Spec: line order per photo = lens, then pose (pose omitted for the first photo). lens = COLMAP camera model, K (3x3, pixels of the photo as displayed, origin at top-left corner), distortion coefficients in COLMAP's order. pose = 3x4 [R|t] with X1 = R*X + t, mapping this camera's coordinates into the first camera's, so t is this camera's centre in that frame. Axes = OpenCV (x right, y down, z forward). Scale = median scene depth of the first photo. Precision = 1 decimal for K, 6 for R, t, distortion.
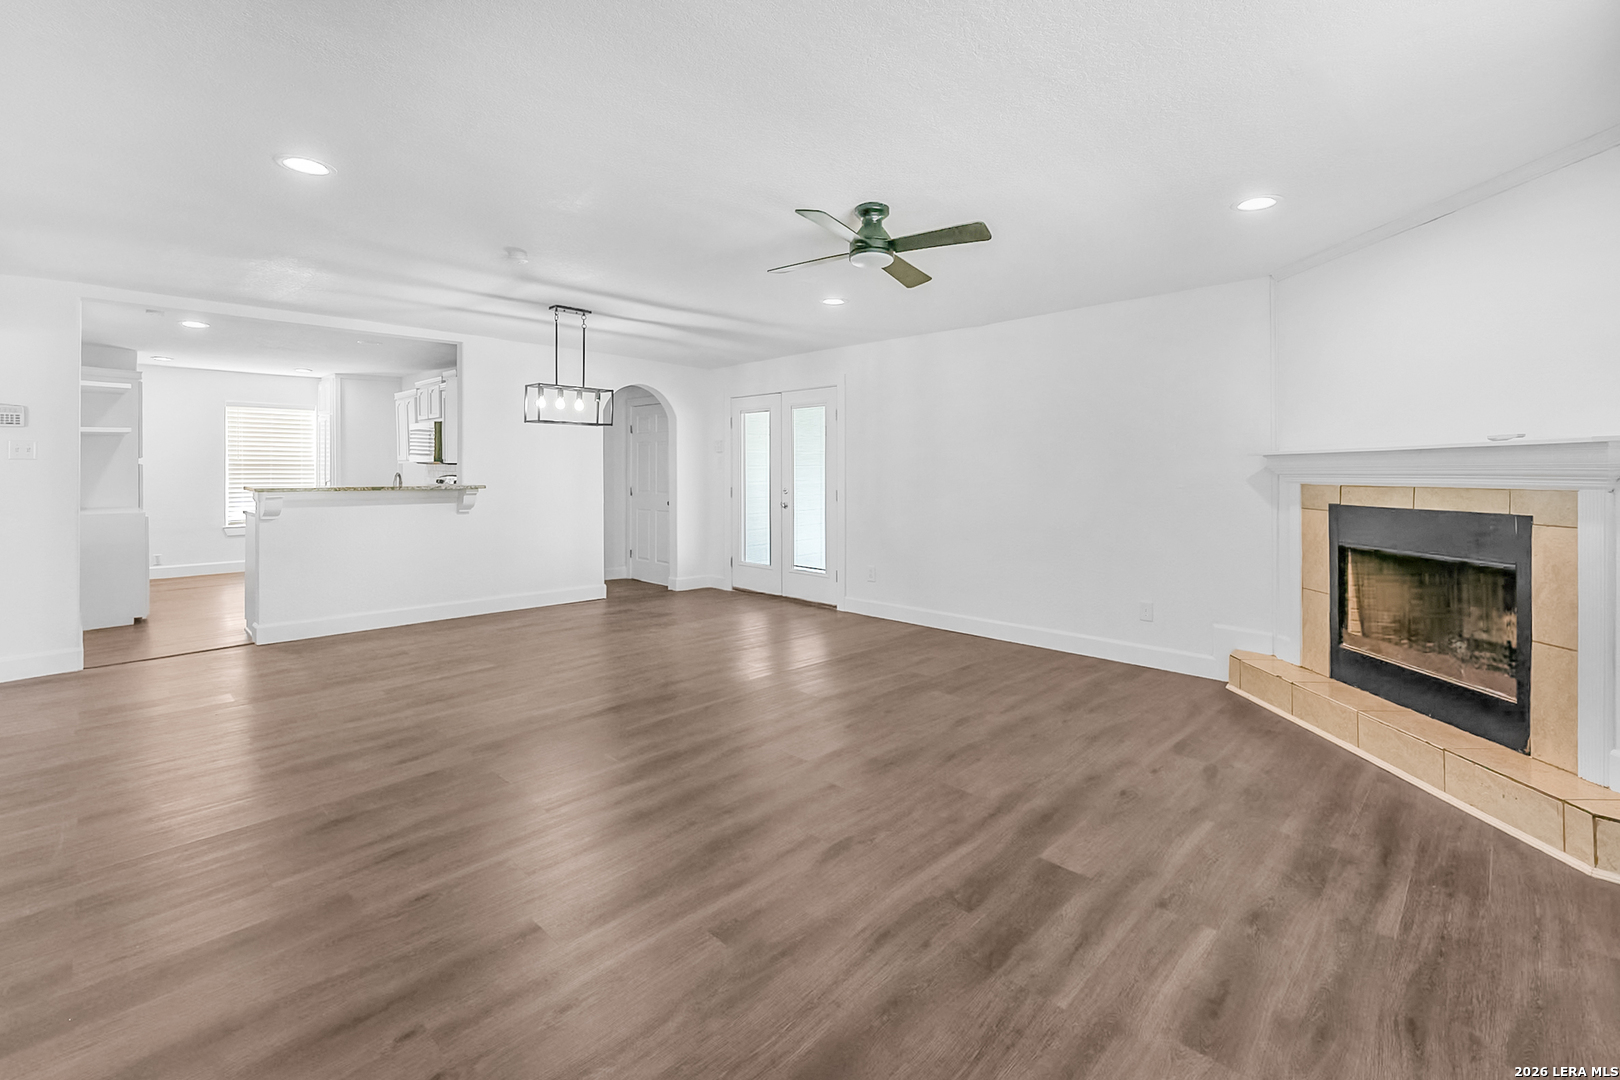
lens RADIAL K [[735.4, 0, 810.0], [0, 735.4, 540.0], [0, 0, 1]] dist [-0.000580, -0.000155]
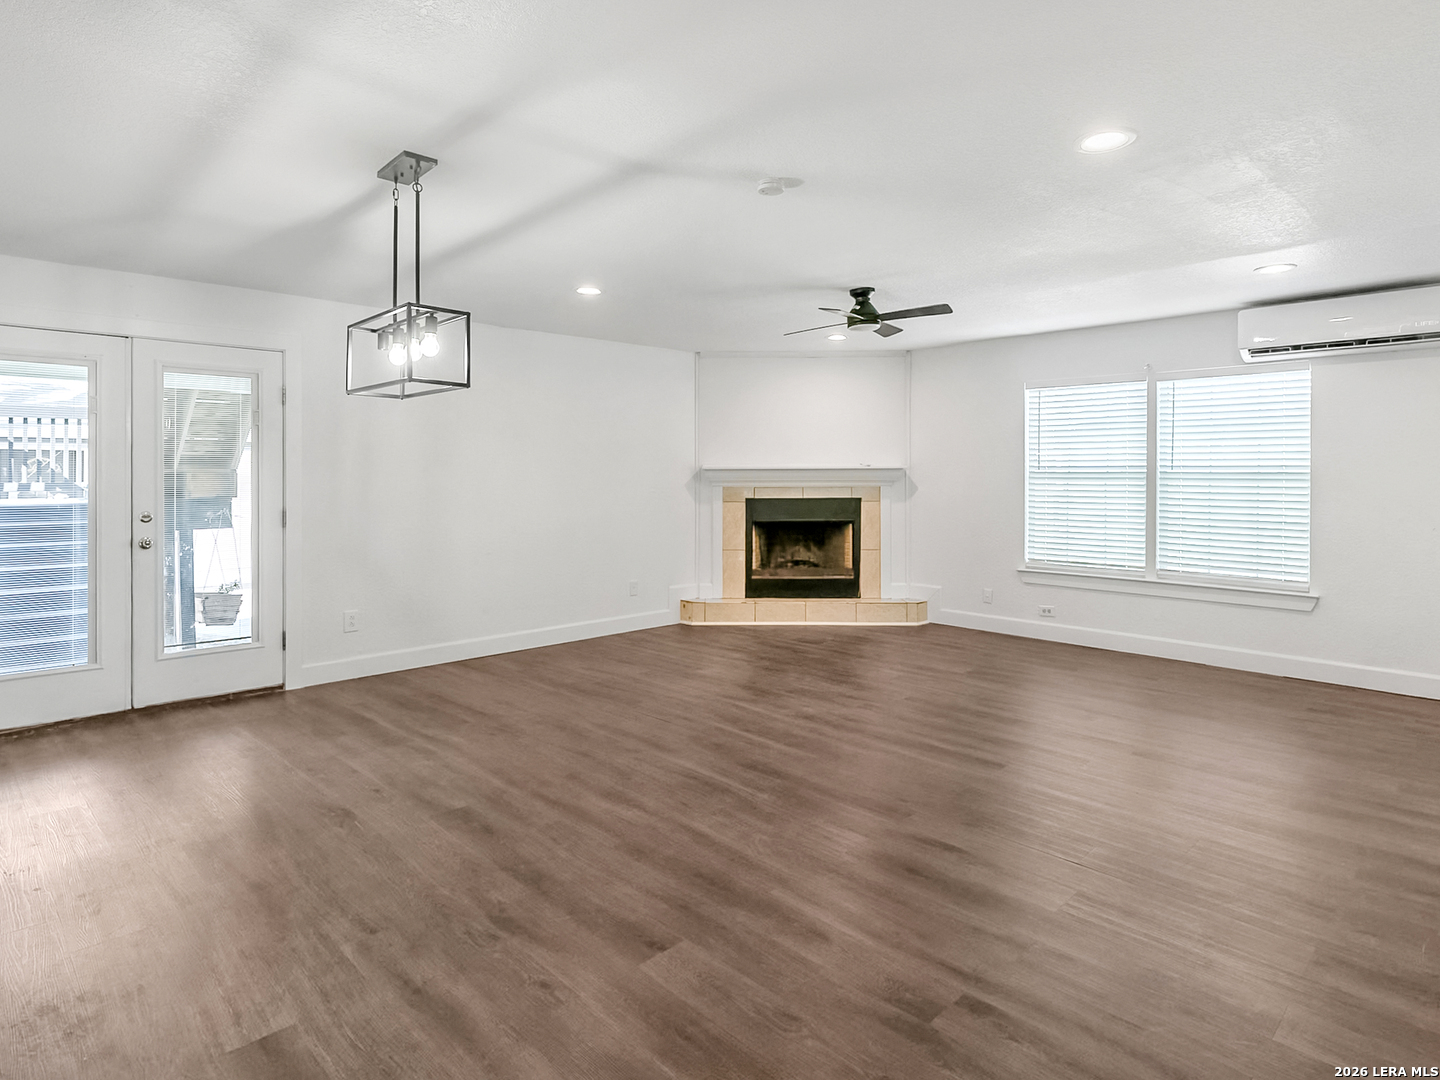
lens RADIAL K [[787.8, 0, 720.0], [0, 787.8, 540.0], [0, 0, 1]] dist [0.002363, 0.000456]
pose [[0.011267, -0.079522, 0.996769, -1.067203], [0.096347, 0.992281, 0.078075, -0.093675], [-0.995284, 0.095156, 0.018842, 0.945245]]
